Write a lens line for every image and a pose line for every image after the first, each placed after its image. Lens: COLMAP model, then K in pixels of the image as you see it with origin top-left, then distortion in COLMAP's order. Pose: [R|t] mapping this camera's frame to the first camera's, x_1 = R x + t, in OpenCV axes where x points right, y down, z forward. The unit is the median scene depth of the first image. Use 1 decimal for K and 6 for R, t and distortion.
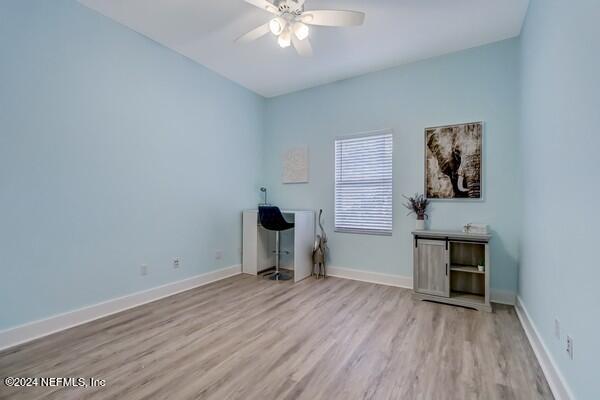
lens RADIAL K [[277.3, 0, 299.4], [0, 277.3, 199.6], [0, 0, 1]] dist [-0.008327, 0.000401]
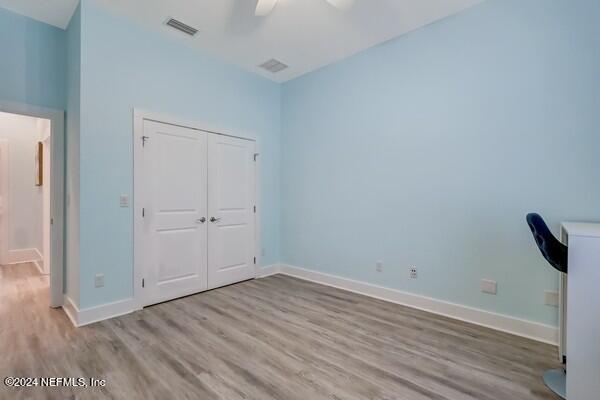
lens RADIAL K [[277.3, 0, 300.9], [0, 277.3, 200.5], [0, 0, 1]] dist [-0.008327, 0.000401]
pose [[-0.199815, -0.003091, -0.979829, 0.523491], [-0.005084, 0.999985, -0.002118, 0.007397], [0.979820, 0.004558, -0.199828, 0.904423]]
